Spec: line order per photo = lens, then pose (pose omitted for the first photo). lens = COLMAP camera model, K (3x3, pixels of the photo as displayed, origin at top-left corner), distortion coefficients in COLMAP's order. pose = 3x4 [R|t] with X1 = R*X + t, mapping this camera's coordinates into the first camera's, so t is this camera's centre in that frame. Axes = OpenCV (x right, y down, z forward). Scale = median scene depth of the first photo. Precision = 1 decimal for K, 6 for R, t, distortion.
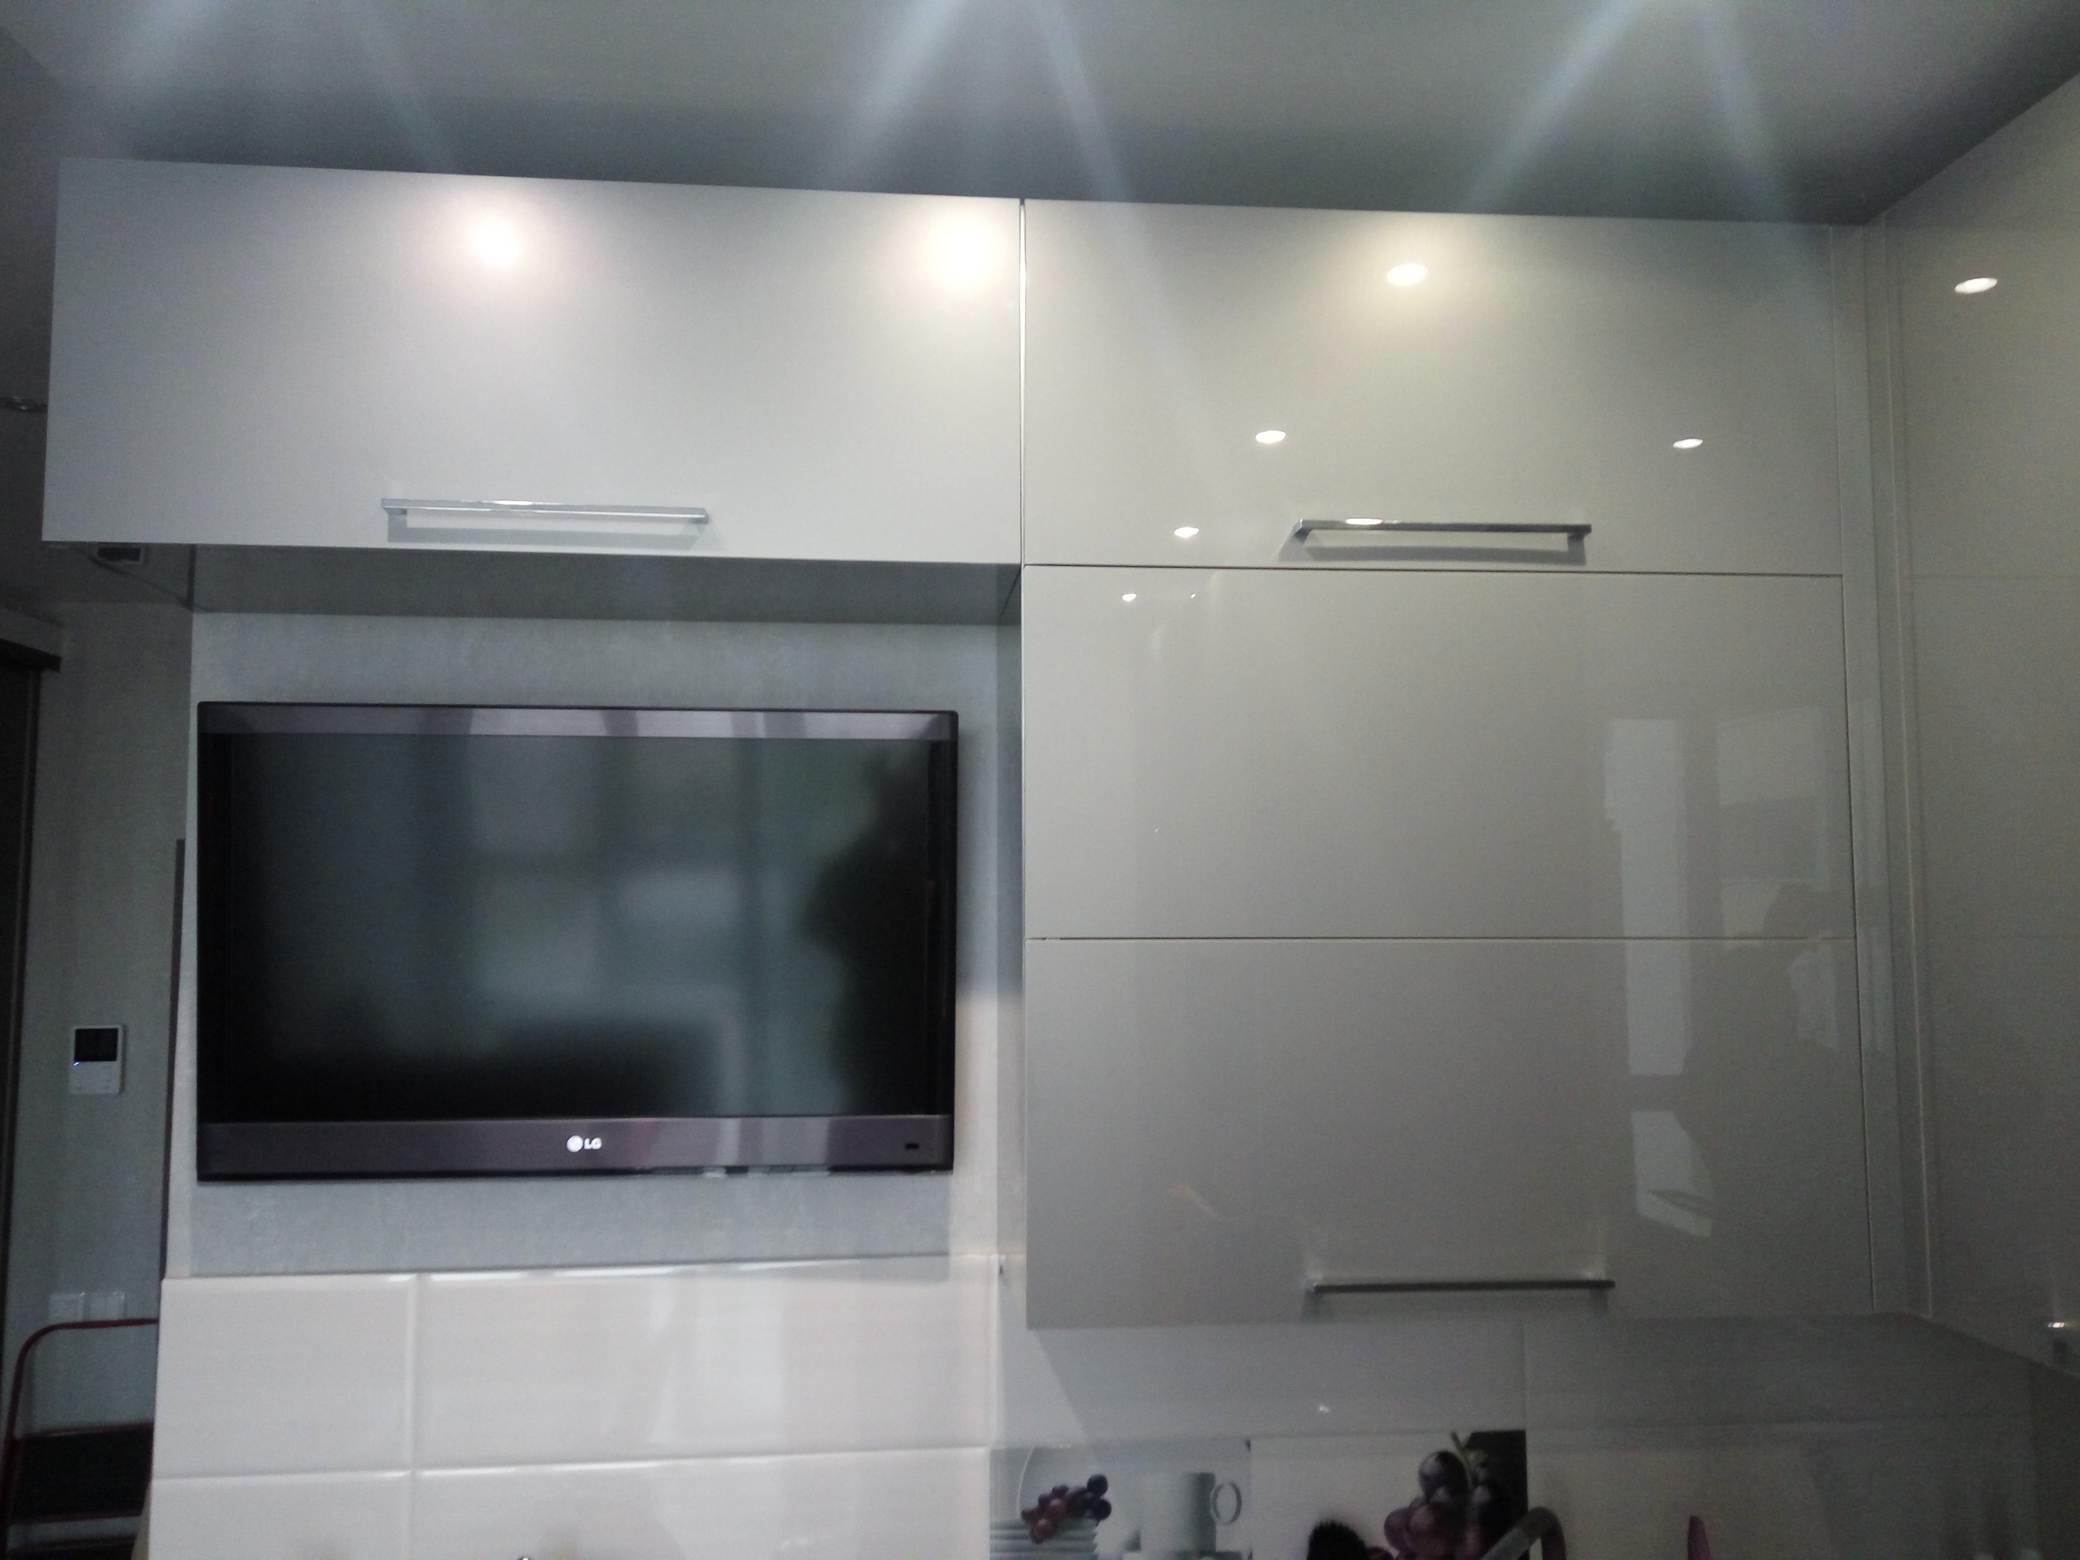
lens RADIAL K [[1640.6, 0, 1041.8], [0, 1640.6, 778.2], [0, 0, 1]] dist [0.079588, -0.096559]
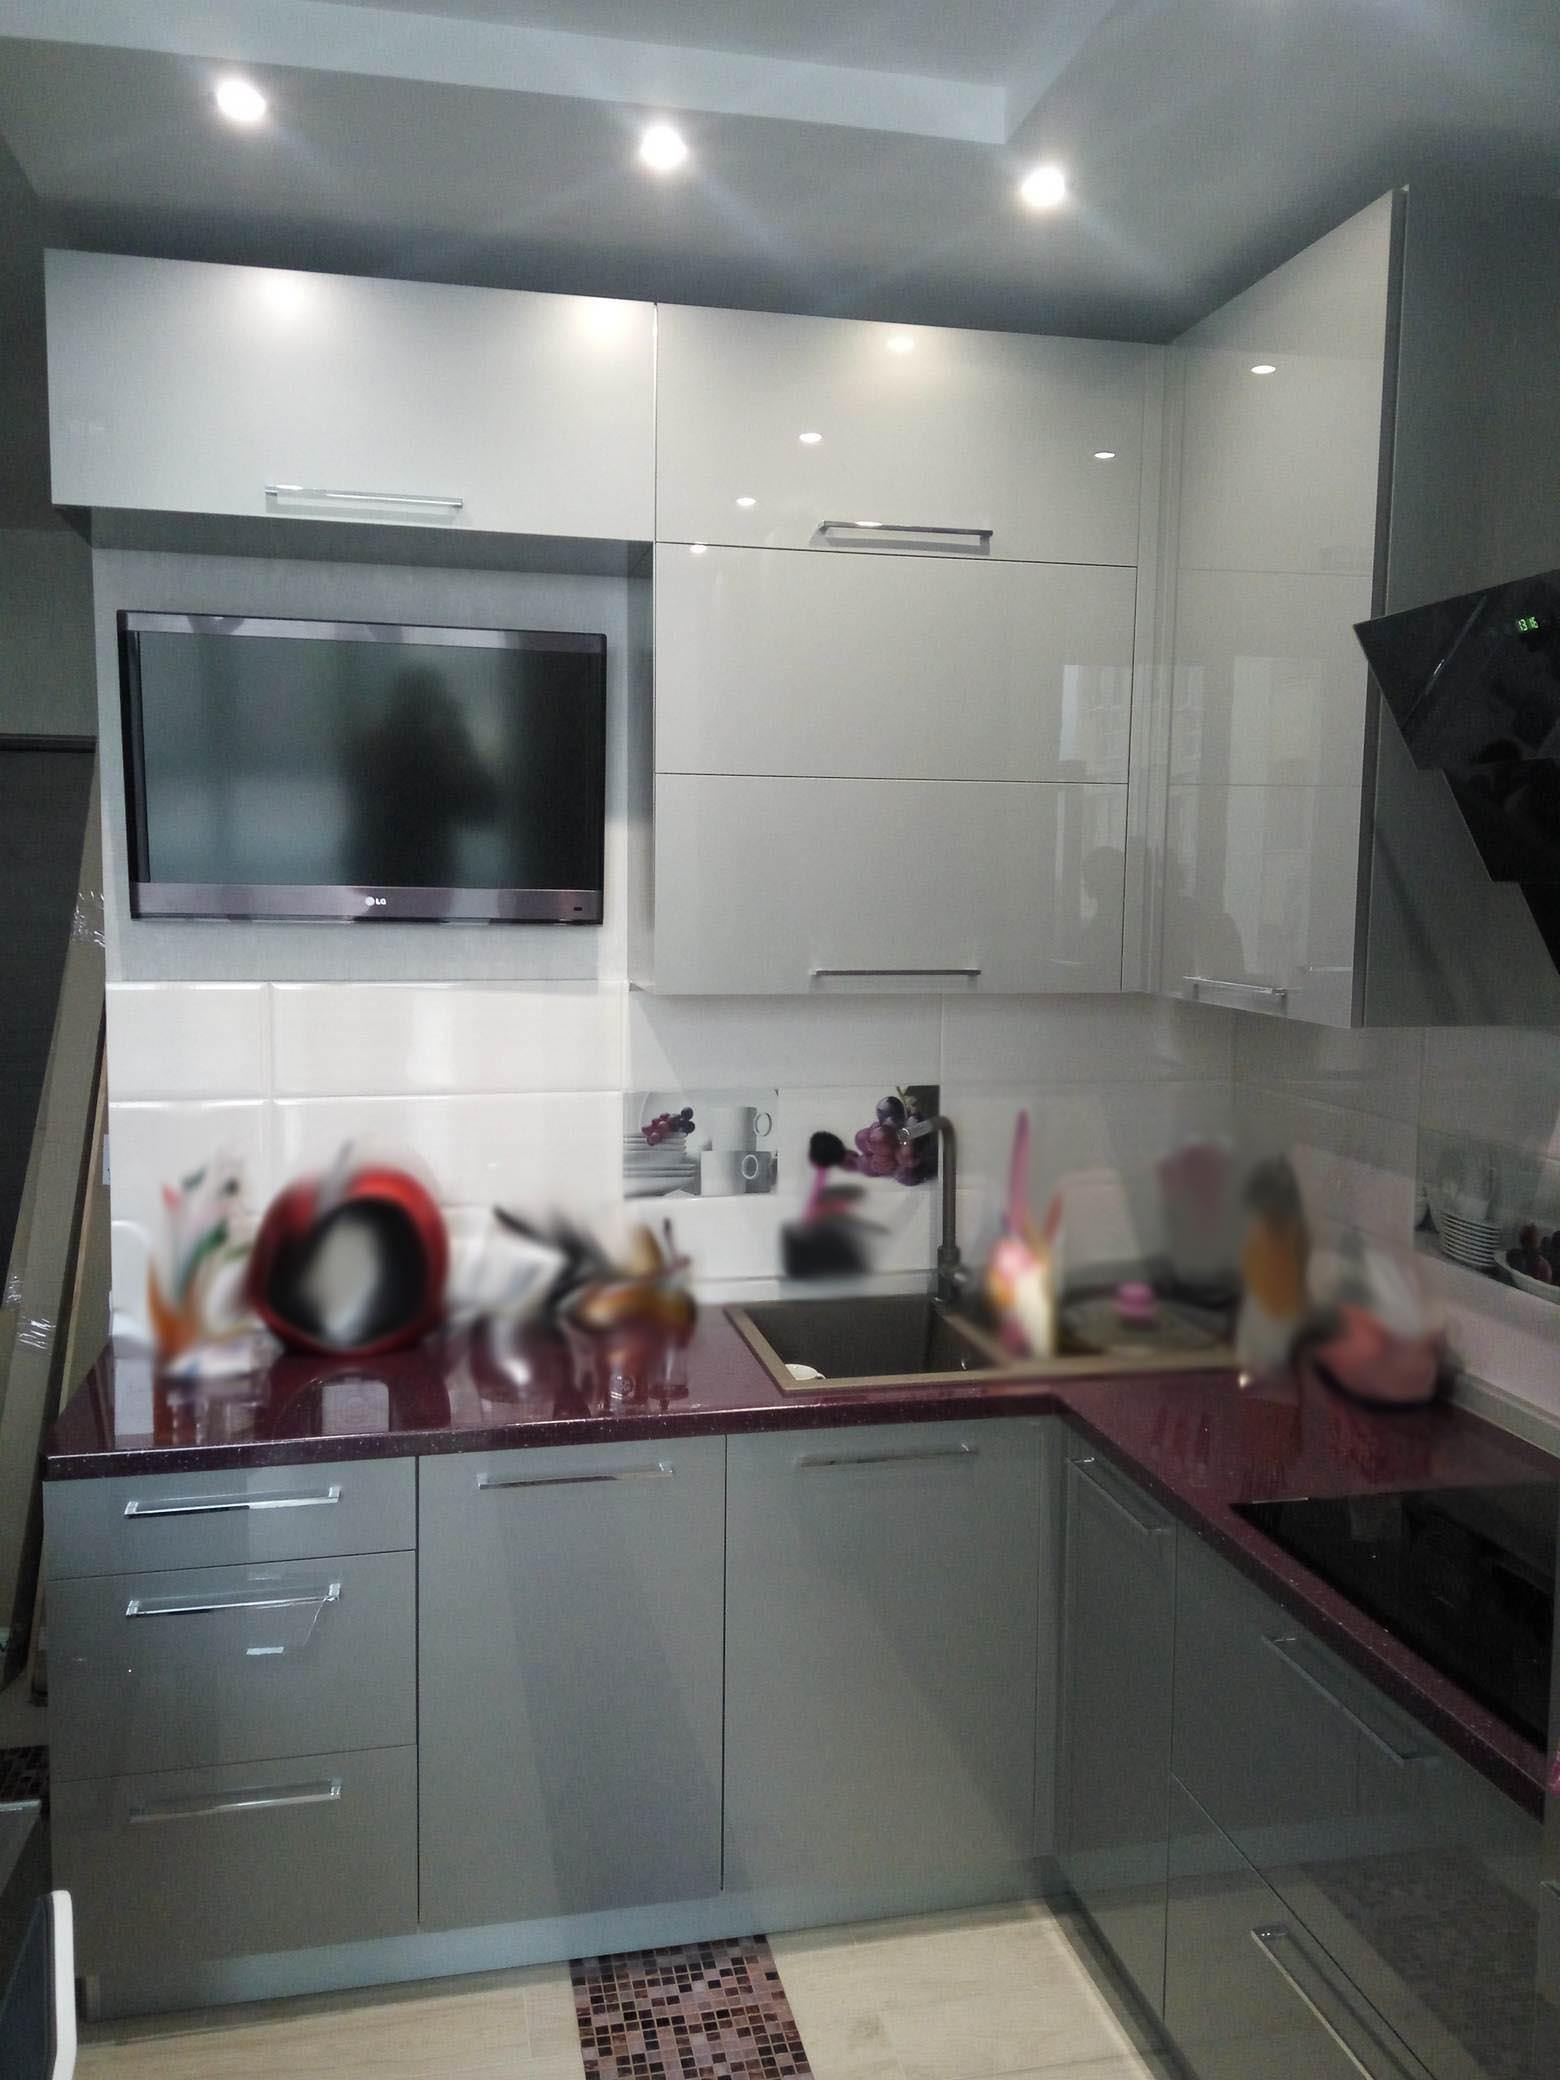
lens RADIAL K [[1640.6, 0, 776.8], [0, 1640.6, 1027.1], [0, 0, 1]] dist [0.079588, -0.096559]
pose [[0.992817, 0.002331, 0.119622, -0.075270], [-0.023694, 0.983839, 0.177478, 0.044099], [-0.117275, -0.179038, 0.976828, -0.617518]]
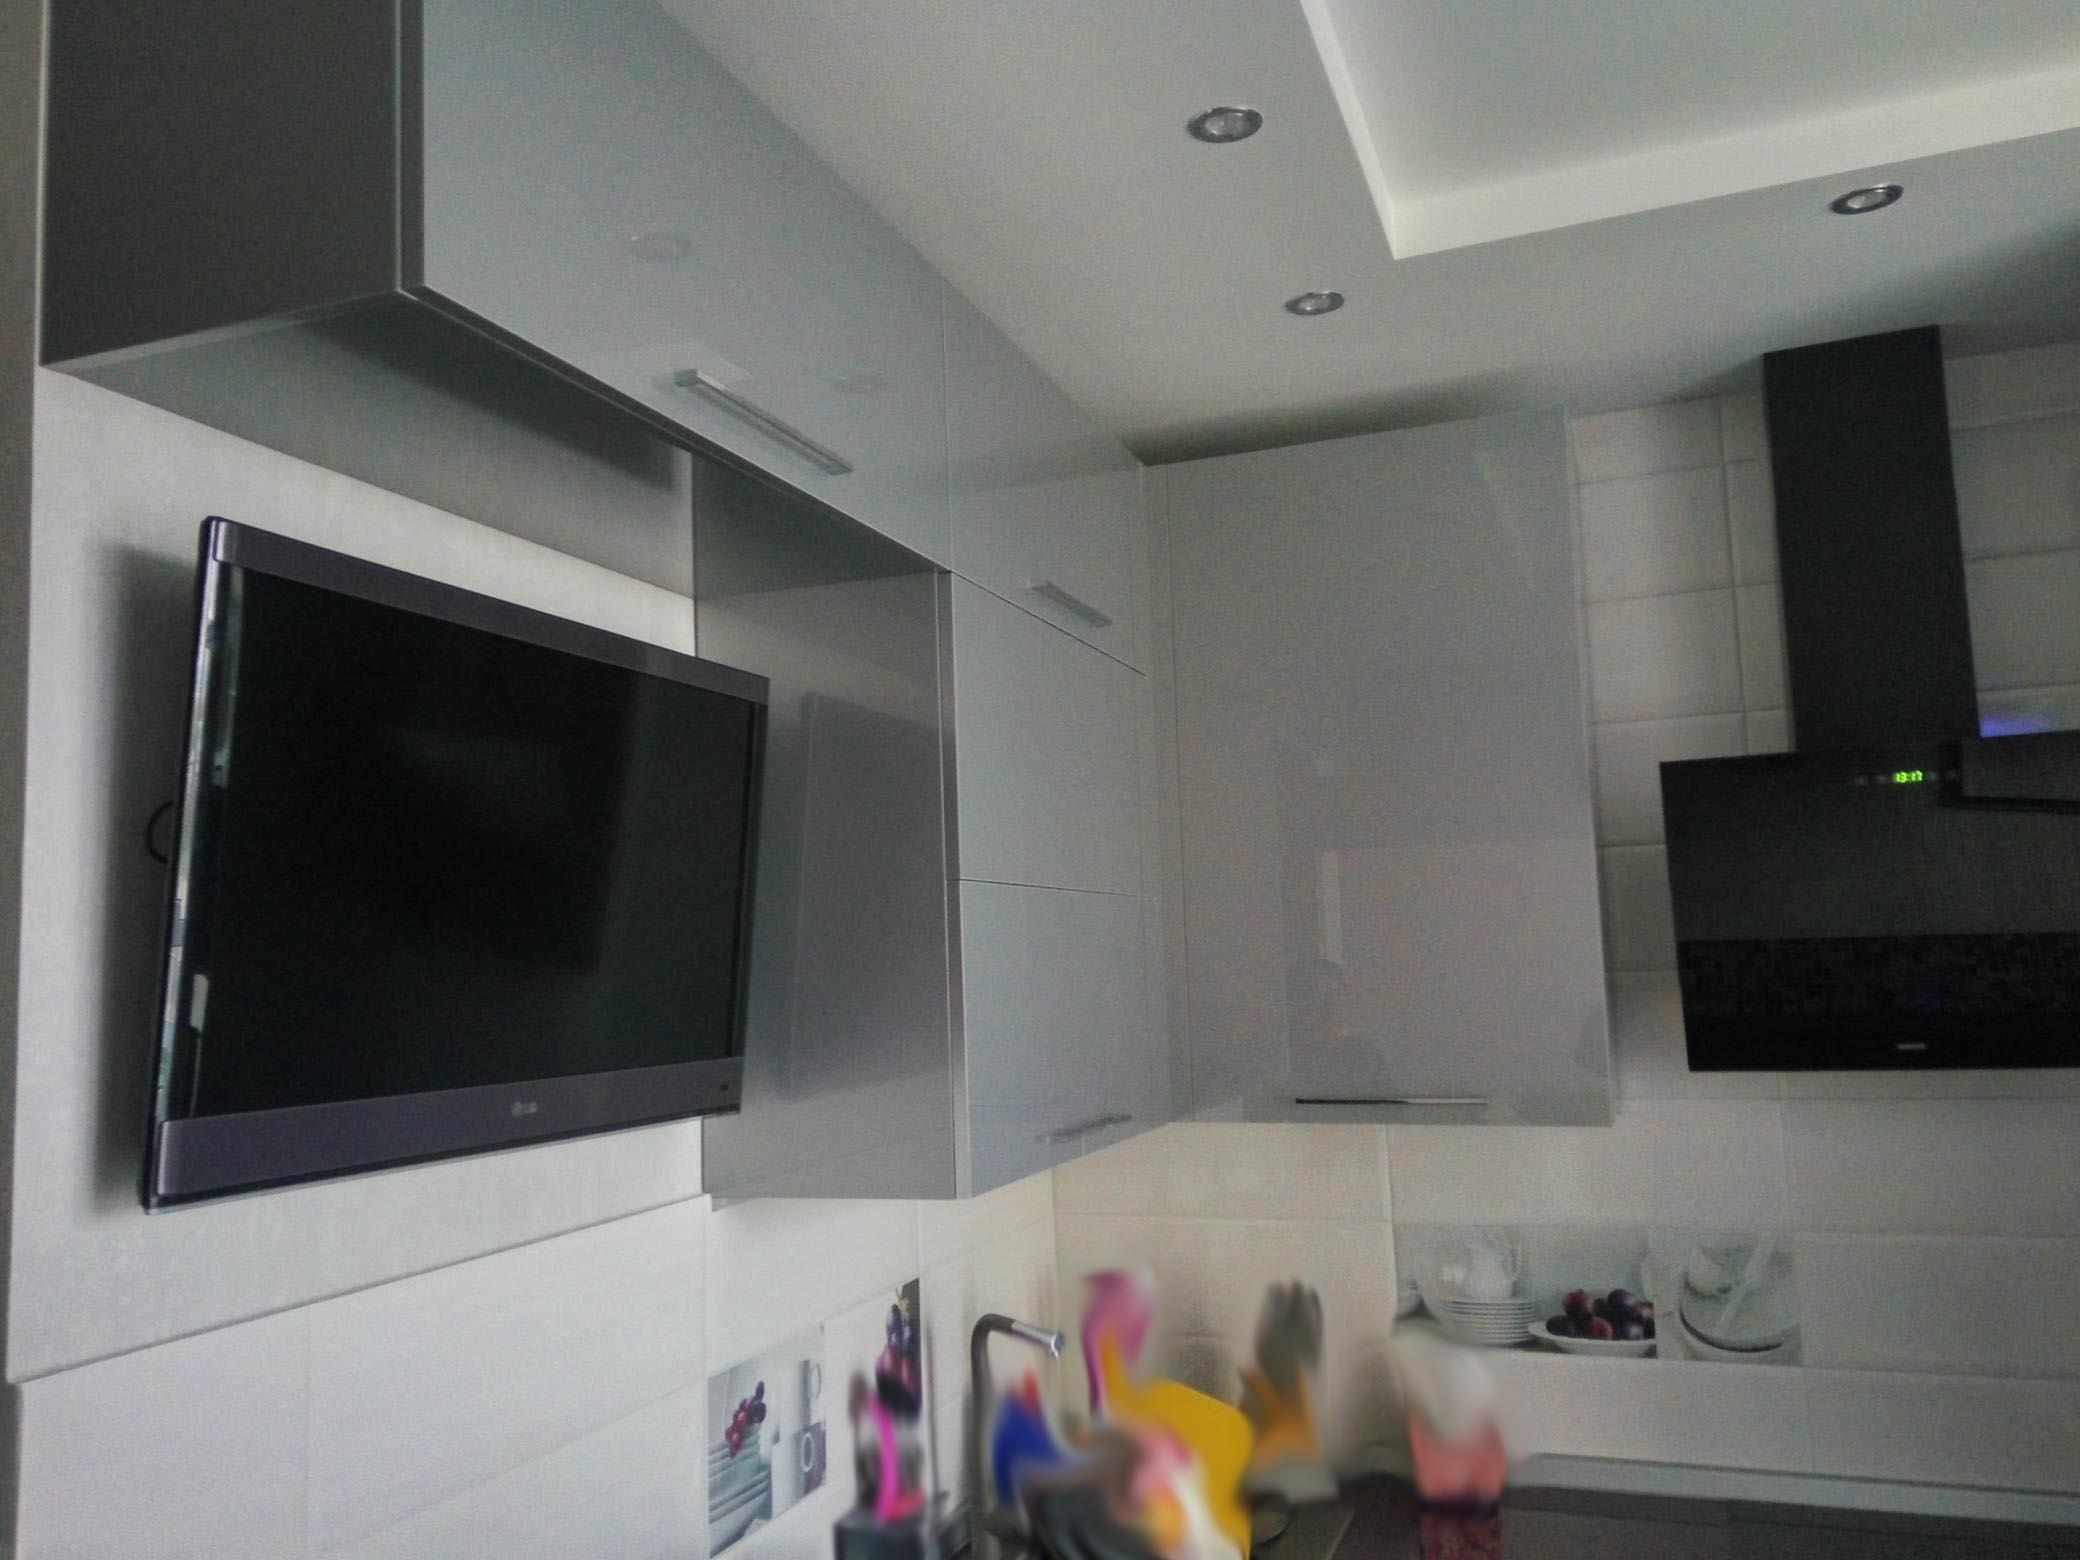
lens RADIAL K [[1640.6, 0, 1006.9], [0, 1640.6, 778.5], [0, 0, 1]] dist [0.079588, -0.096559]
pose [[0.447876, 0.088025, 0.889752, -0.914462], [-0.043157, 0.996110, -0.076823, 0.098377], [-0.893053, -0.003991, 0.449933, 0.361704]]
